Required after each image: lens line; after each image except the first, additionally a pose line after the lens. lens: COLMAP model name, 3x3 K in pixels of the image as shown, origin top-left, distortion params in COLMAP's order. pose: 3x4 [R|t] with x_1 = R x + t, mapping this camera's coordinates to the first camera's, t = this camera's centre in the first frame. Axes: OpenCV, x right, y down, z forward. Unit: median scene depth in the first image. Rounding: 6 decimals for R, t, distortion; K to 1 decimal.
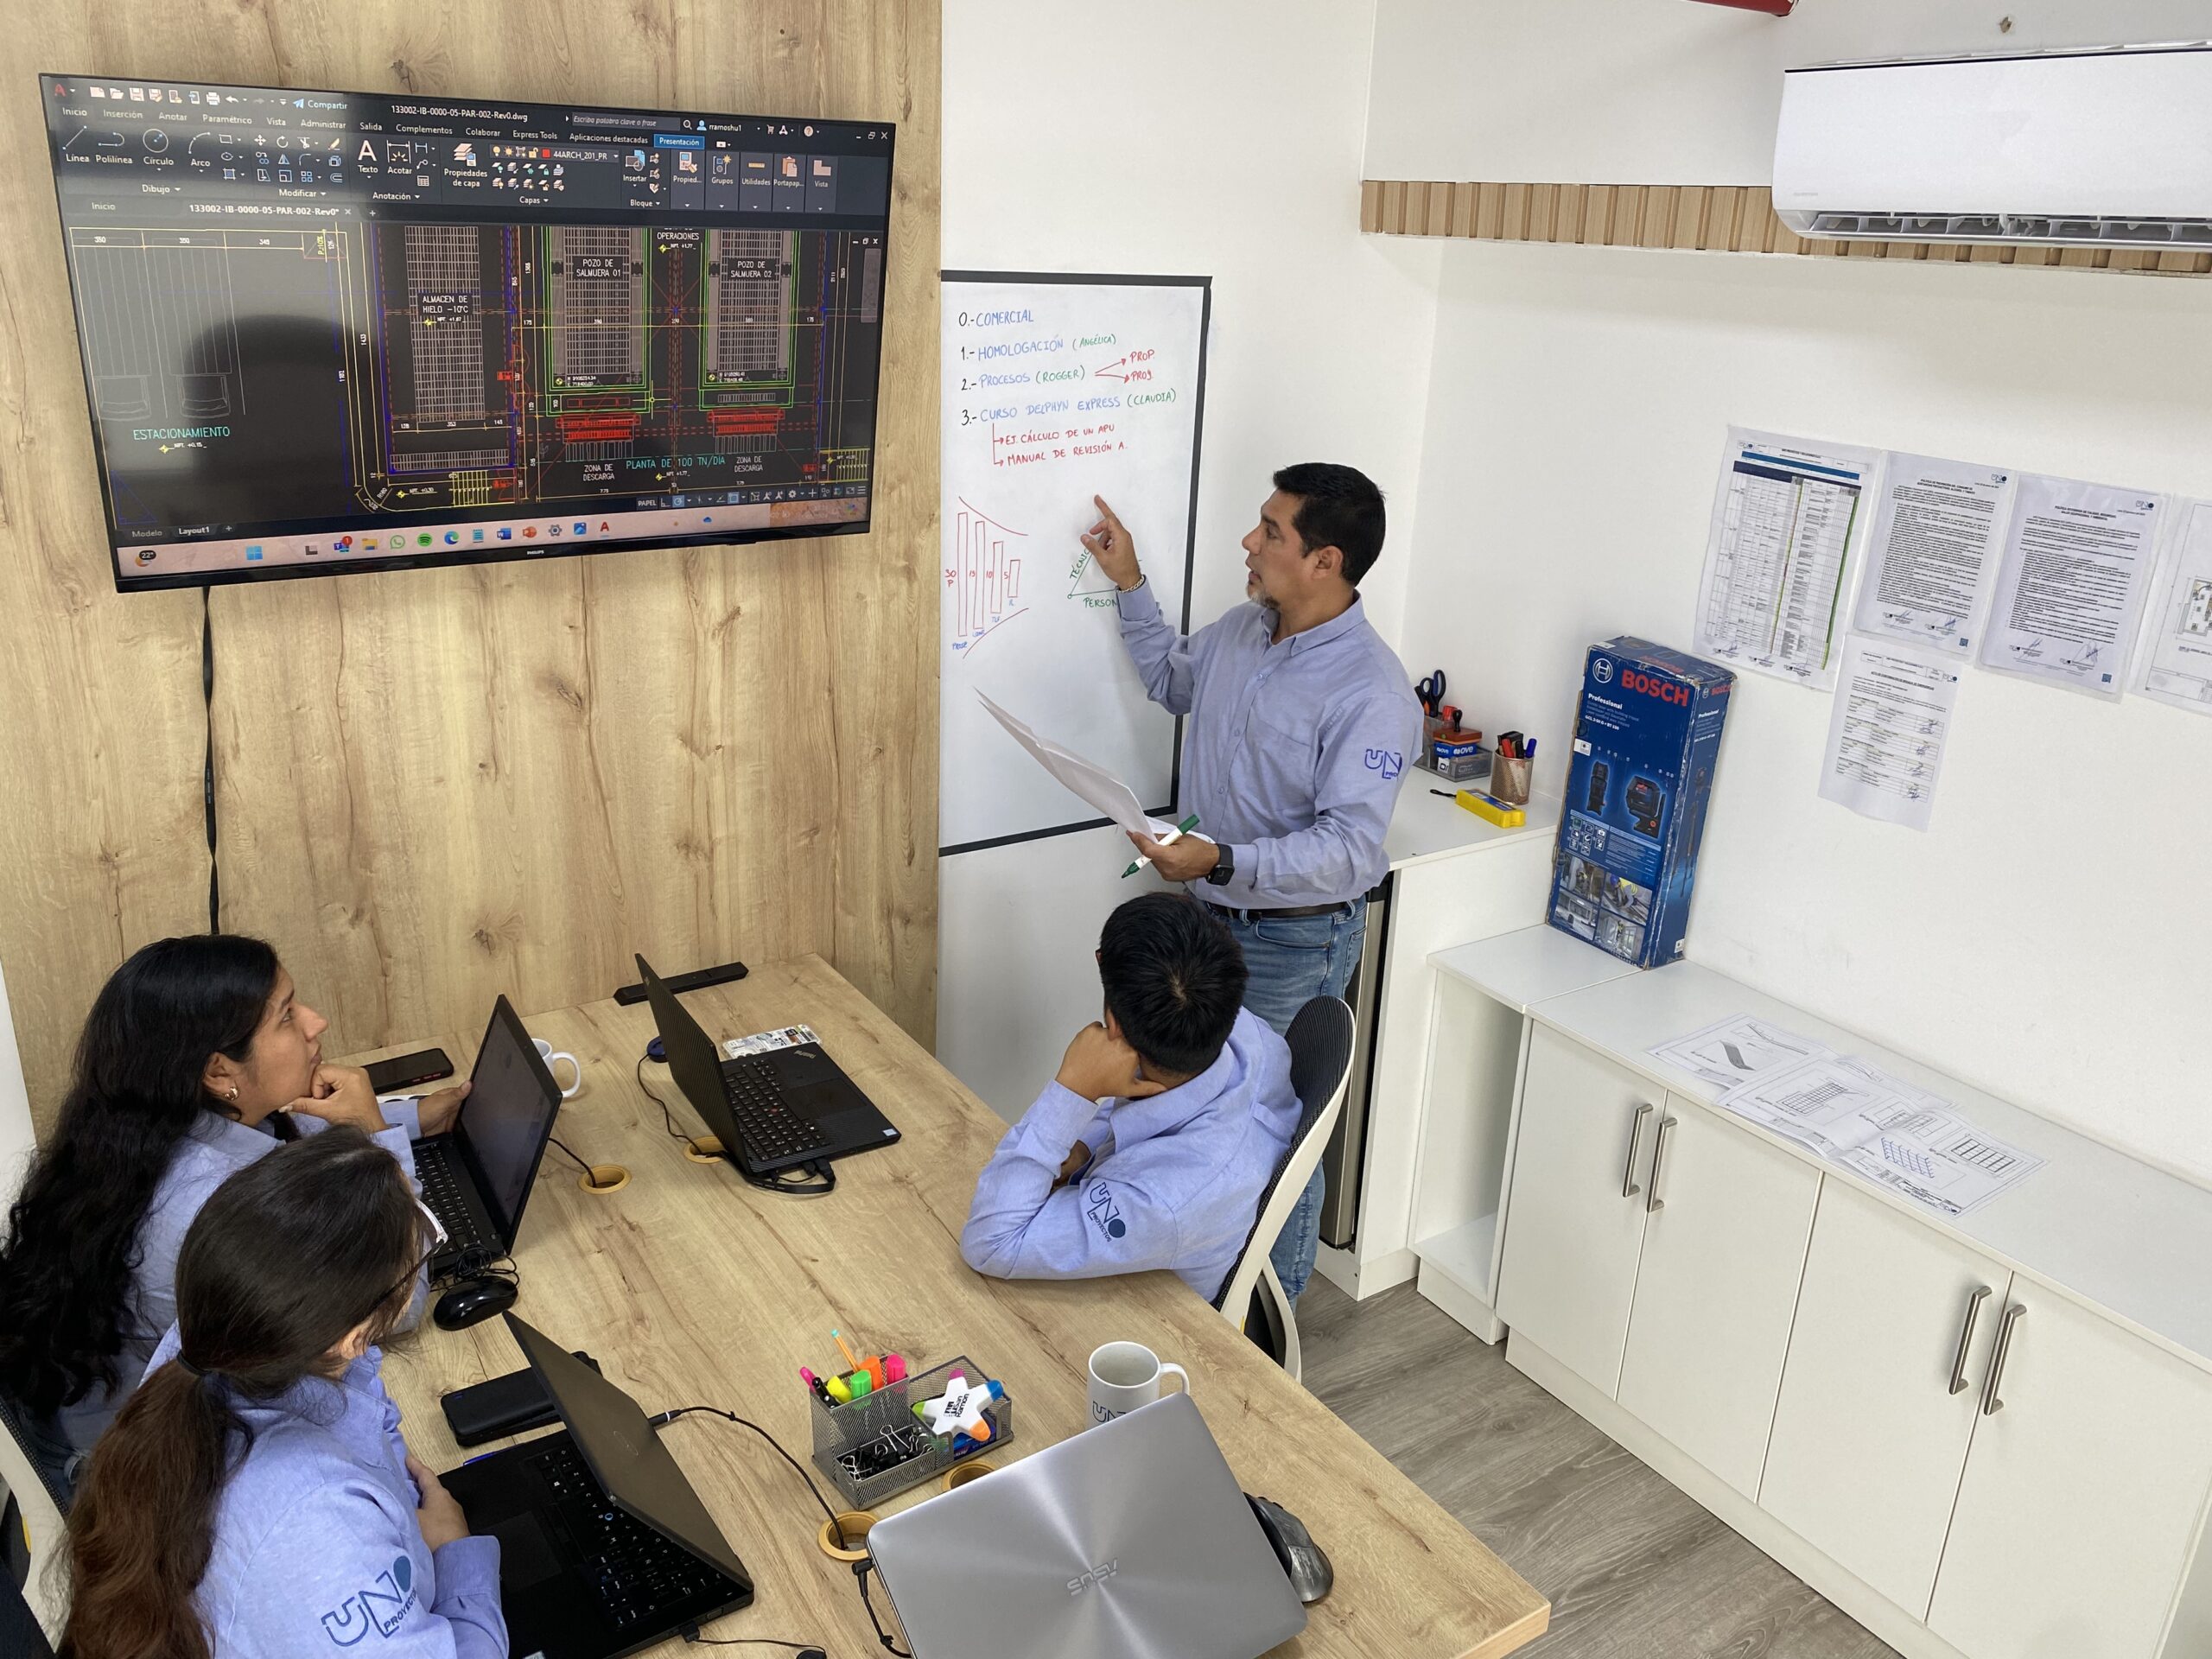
lens RADIAL K [[1697.0, 0, 1098.5], [0, 1697.0, 806.3], [0, 0, 1]] dist [0.027374, -0.035963]
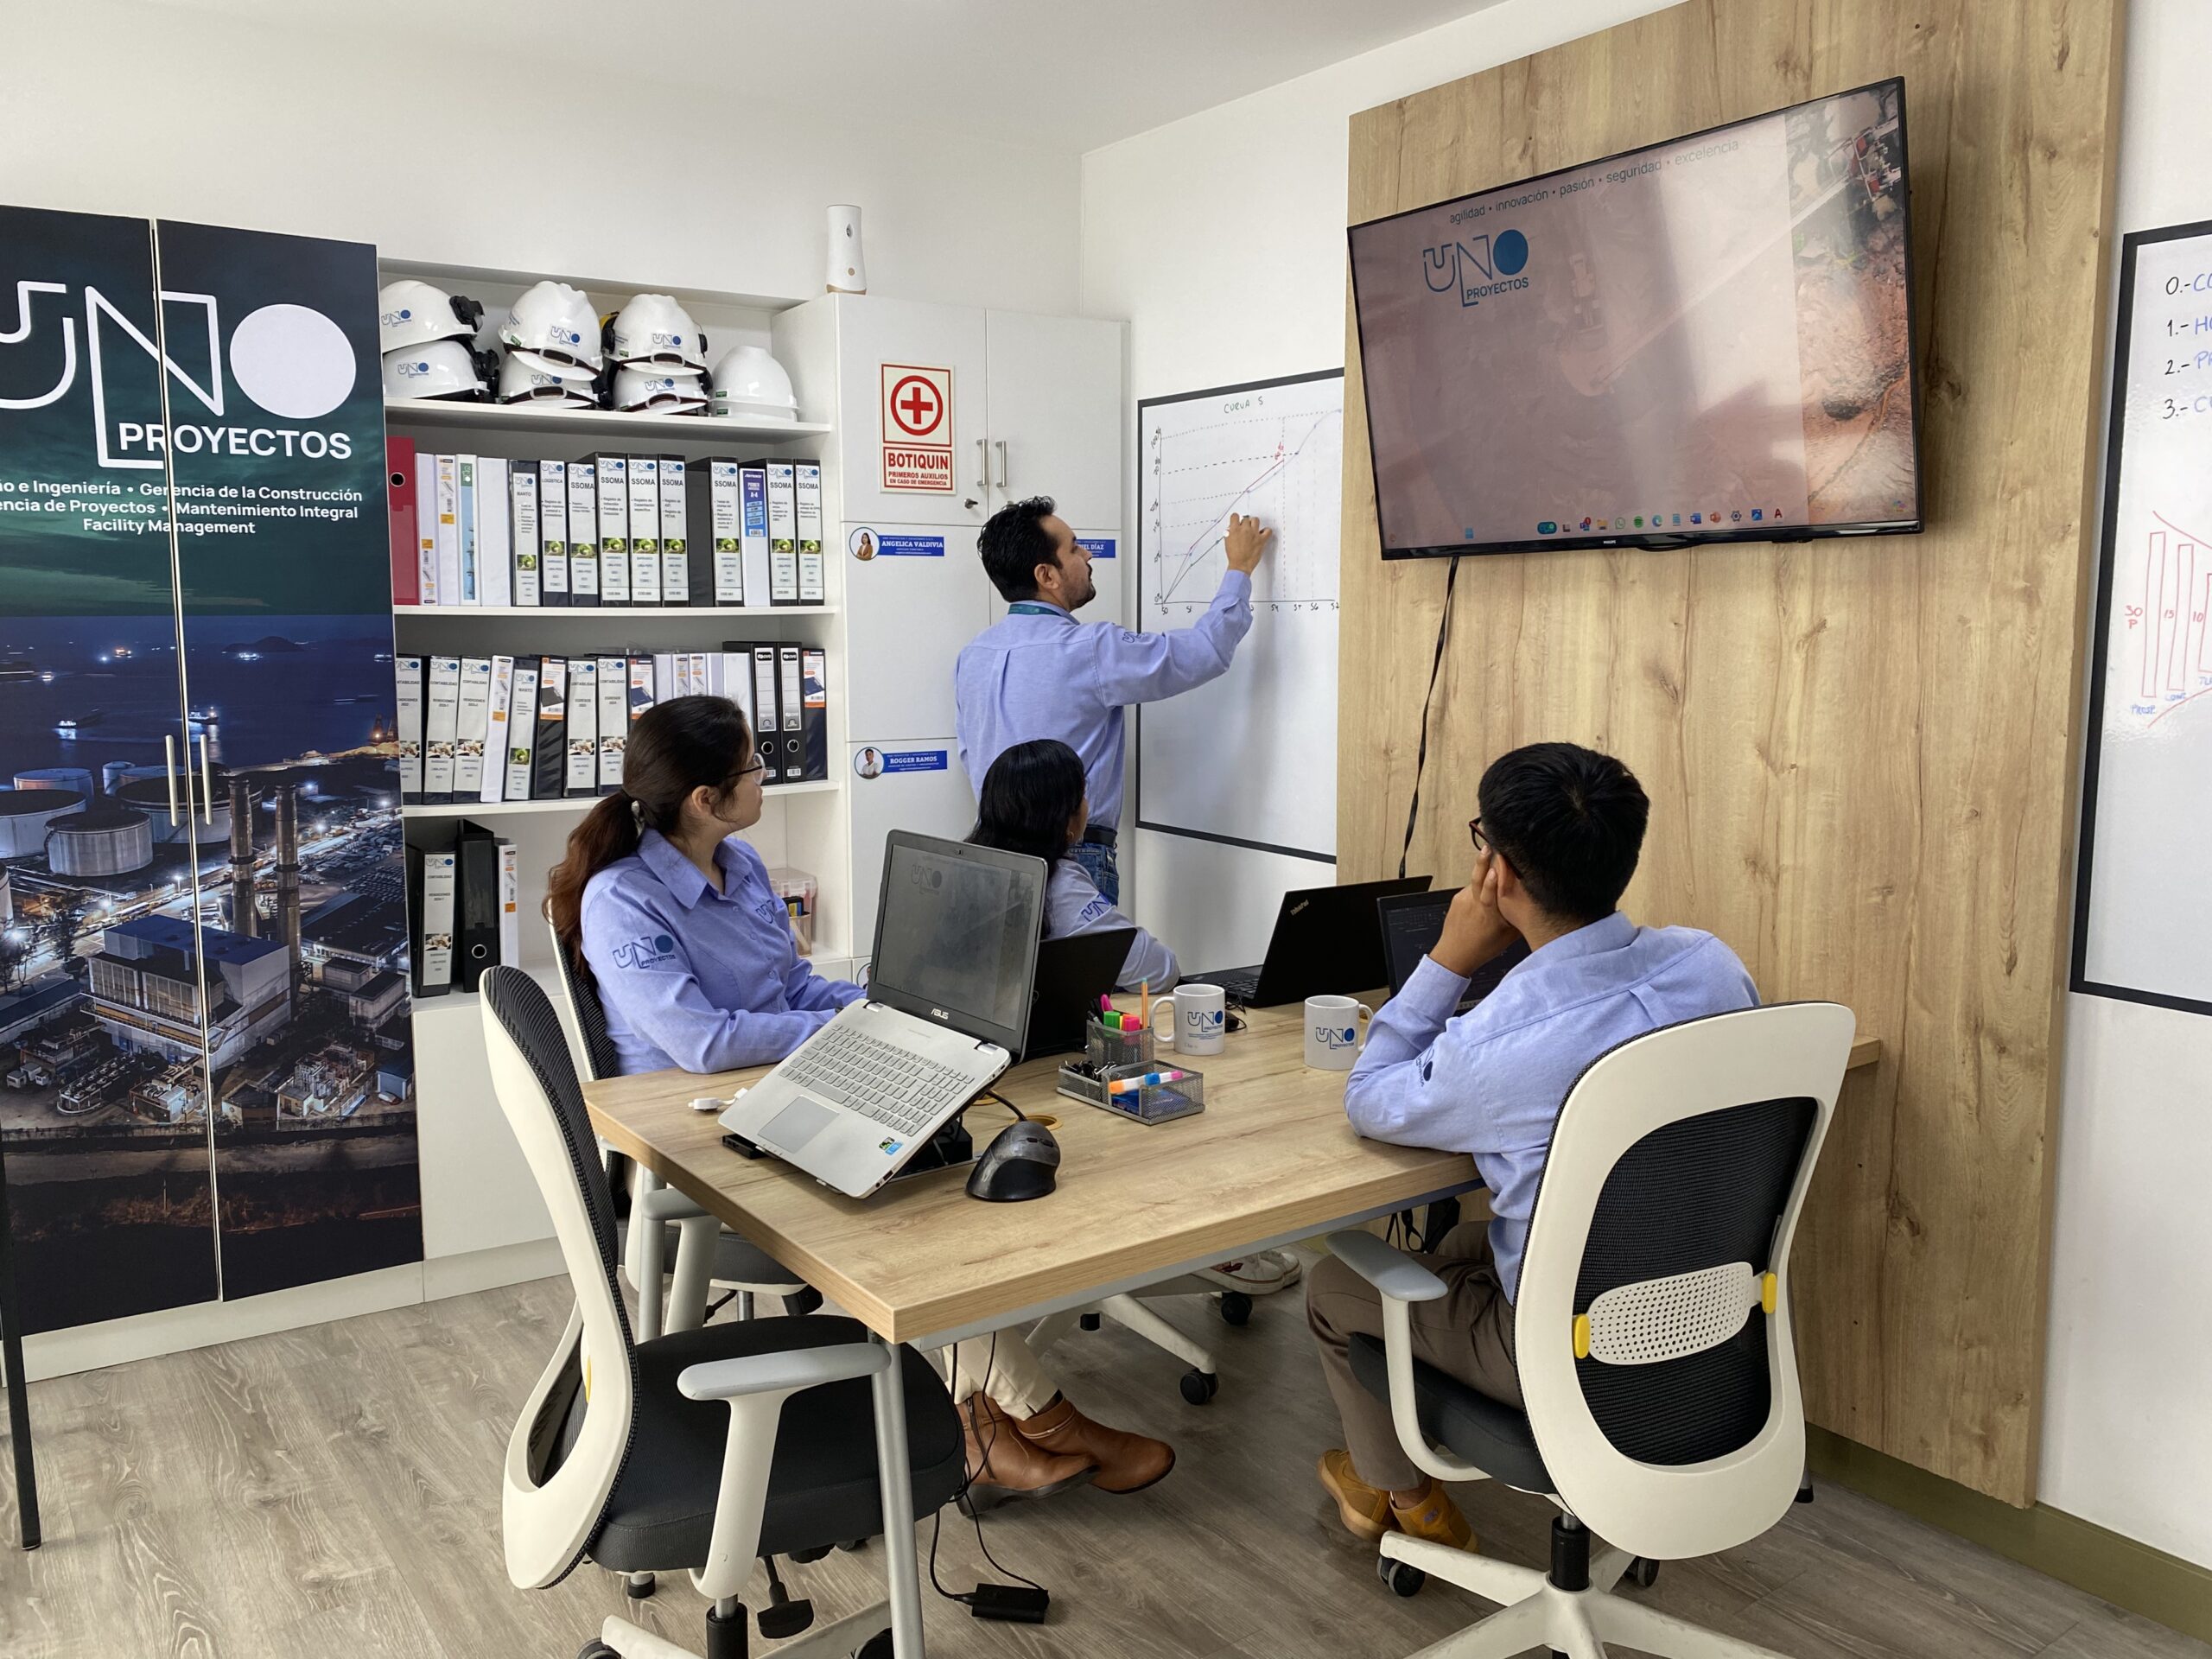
lens RADIAL K [[1697.0, 0, 1102.8], [0, 1697.0, 821.9], [0, 0, 1]] dist [0.027374, -0.035963]
pose [[0.038363, 0.071461, -0.996705, 0.767863], [-0.340417, 0.938711, 0.054200, 0.079984], [0.939492, 0.337216, 0.060338, 0.616247]]
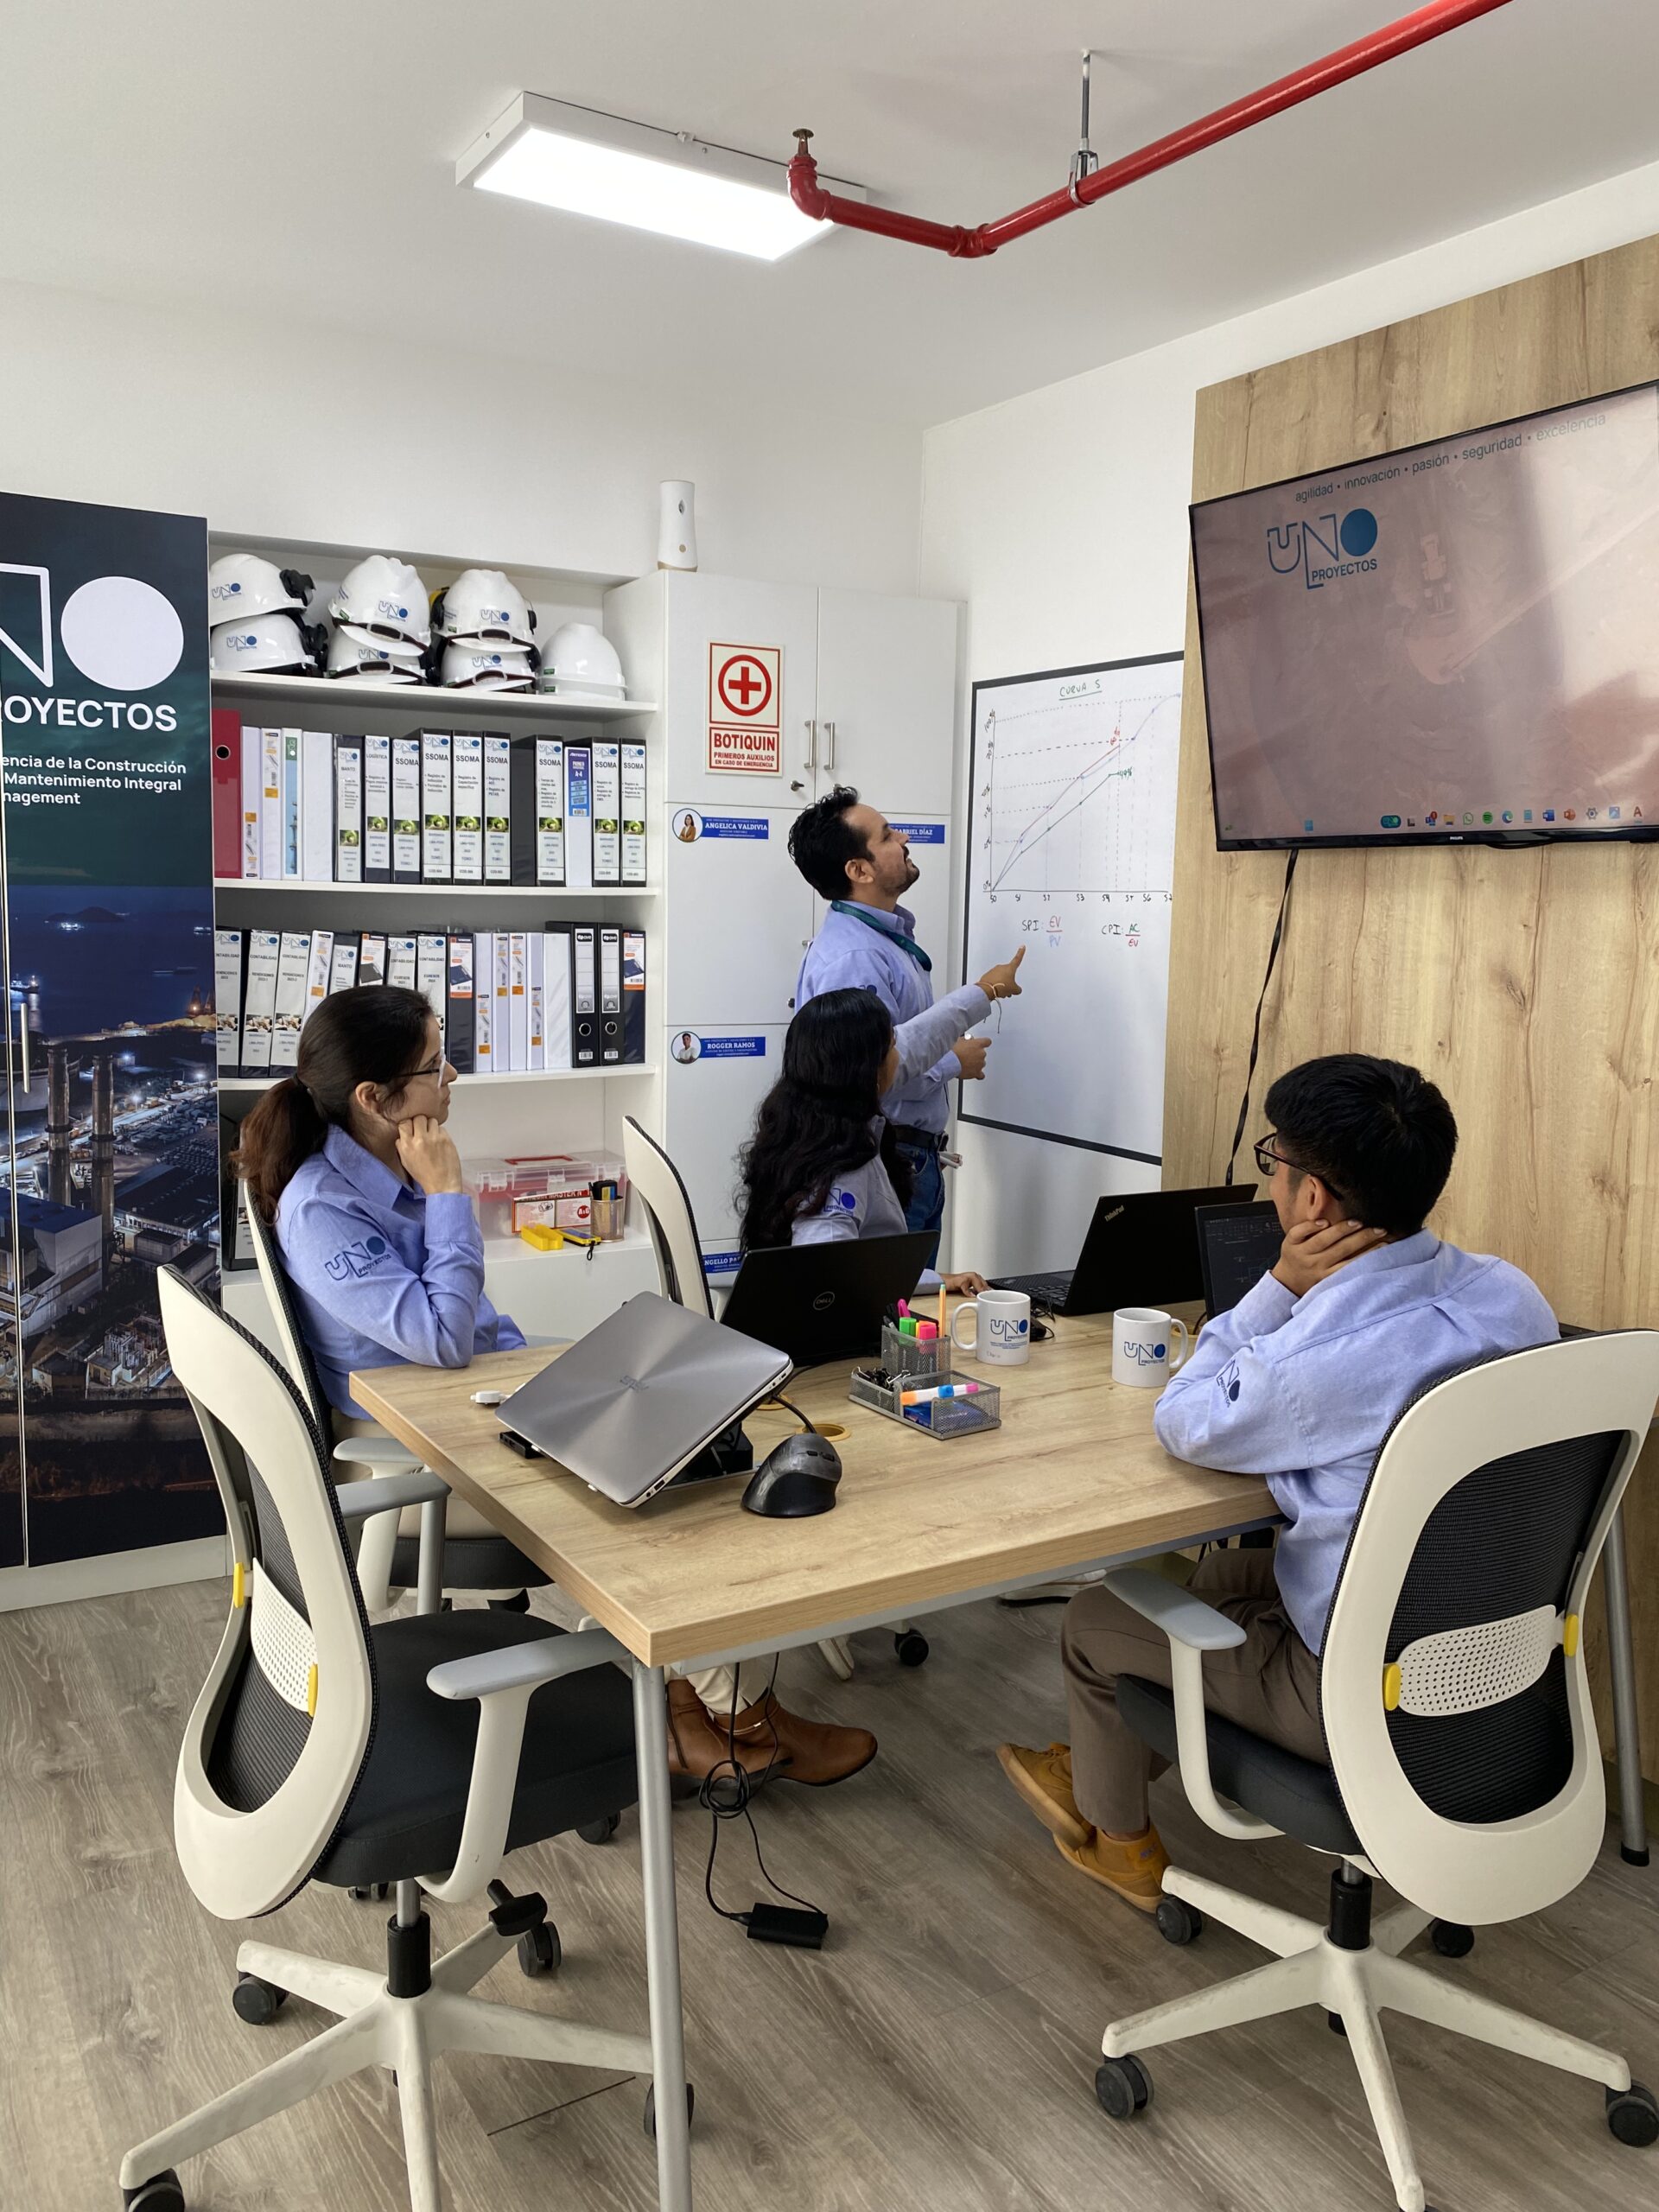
lens RADIAL K [[1697.0, 0, 841.8], [0, 1697.0, 1097.4], [0, 0, 1]] dist [0.027374, -0.035963]
pose [[-0.028524, 0.068832, -0.997220, 0.734877], [-0.362993, 0.928810, 0.074492, 0.065275], [0.931355, 0.364109, -0.001508, 0.637508]]
